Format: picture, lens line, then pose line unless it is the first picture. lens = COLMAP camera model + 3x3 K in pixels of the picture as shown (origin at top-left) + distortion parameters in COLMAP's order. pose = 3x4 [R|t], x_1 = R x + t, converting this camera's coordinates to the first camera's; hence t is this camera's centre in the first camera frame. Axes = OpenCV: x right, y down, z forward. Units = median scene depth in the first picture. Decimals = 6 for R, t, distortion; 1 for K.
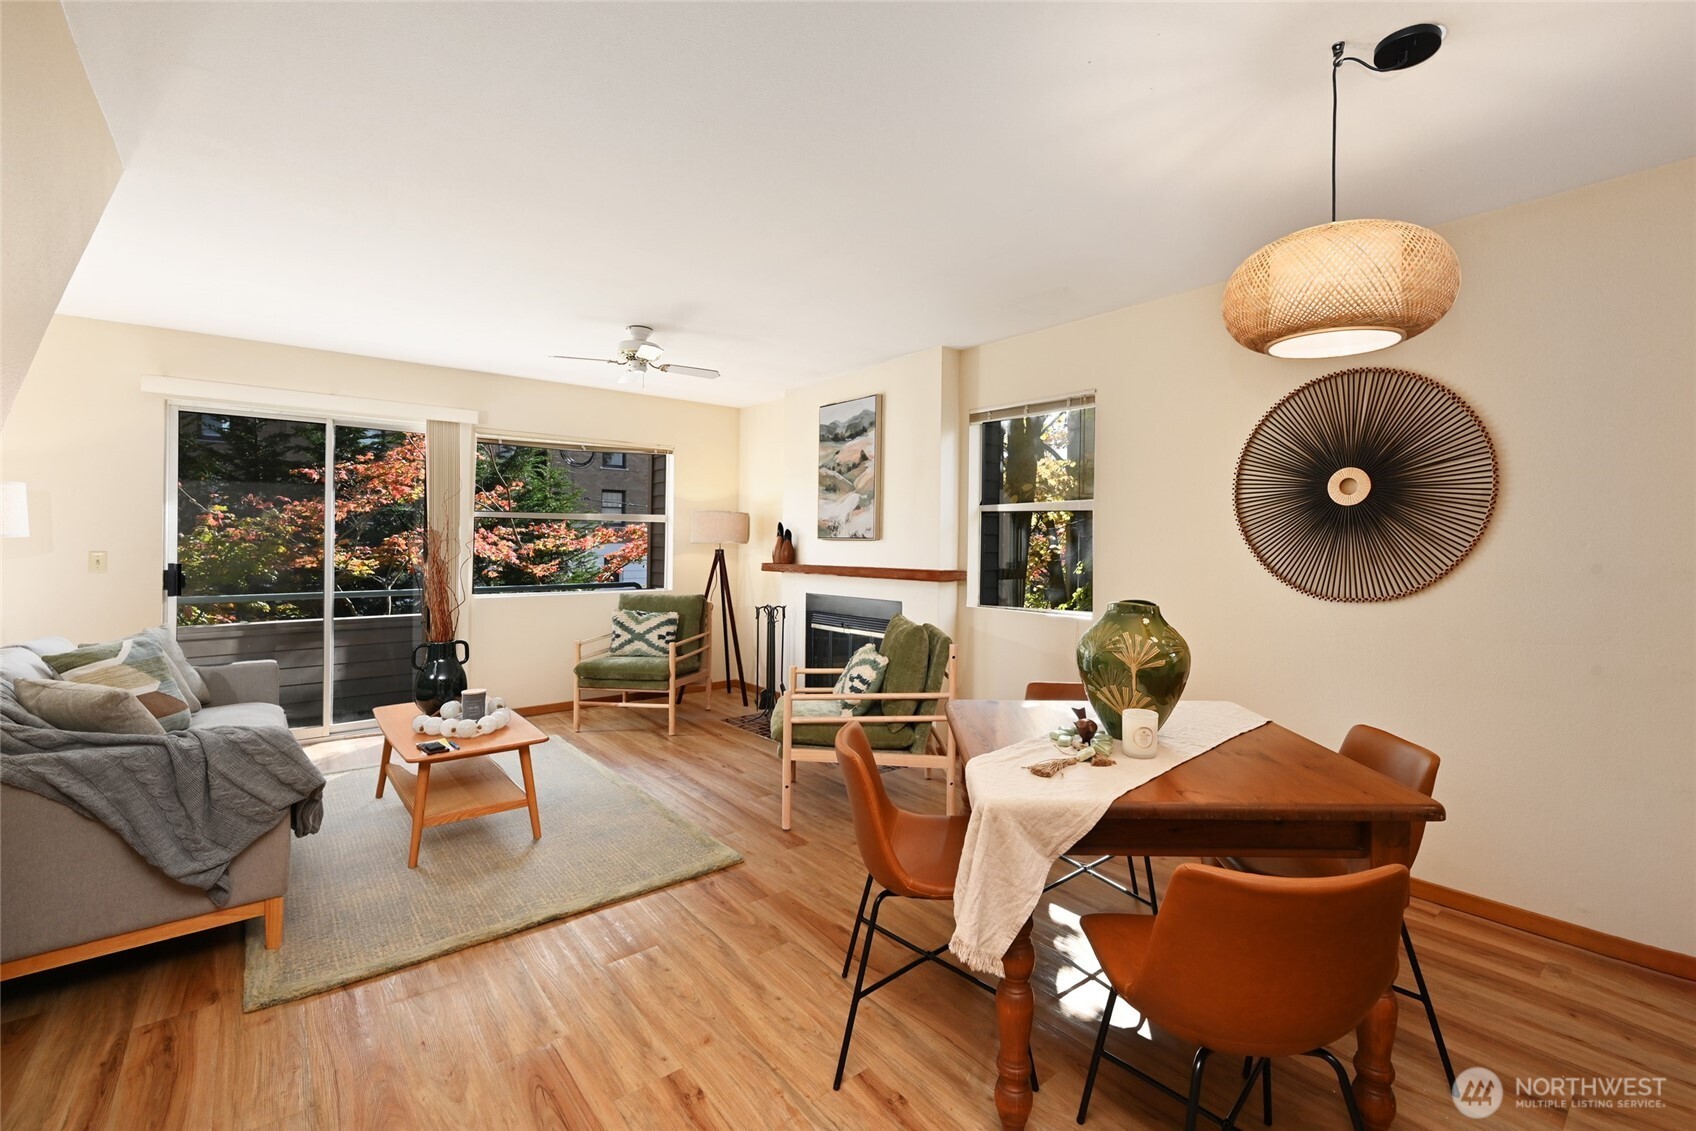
lens RADIAL K [[726.9, 0, 851.3], [0, 726.9, 553.5], [0, 0, 1]] dist [-0.001677, -0.000138]
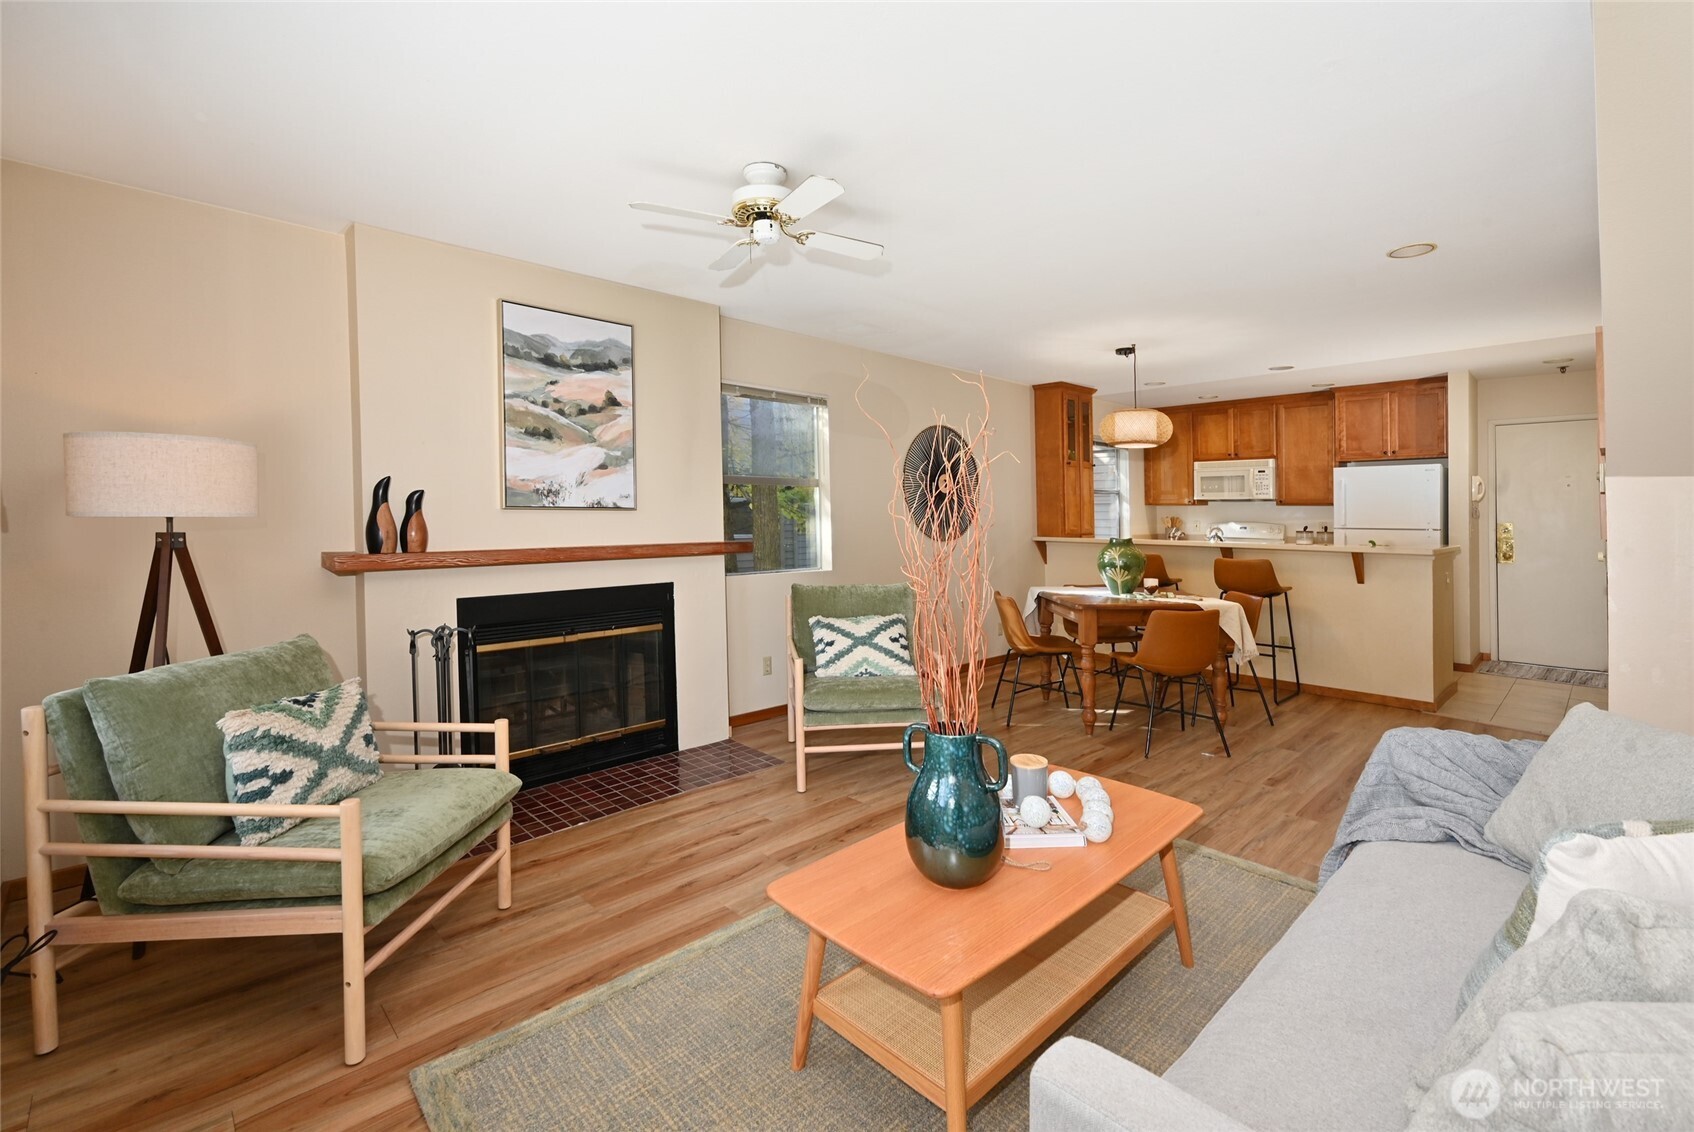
lens RADIAL K [[731.8, 0, 840.8], [0, 731.8, 520.0], [0, 0, 1]] dist [-0.013134, -0.000152]
pose [[-0.062646, -0.020258, 0.997830, -0.745802], [0.010290, 0.999728, 0.020942, -0.021481], [-0.997983, 0.011580, -0.062420, 0.794527]]
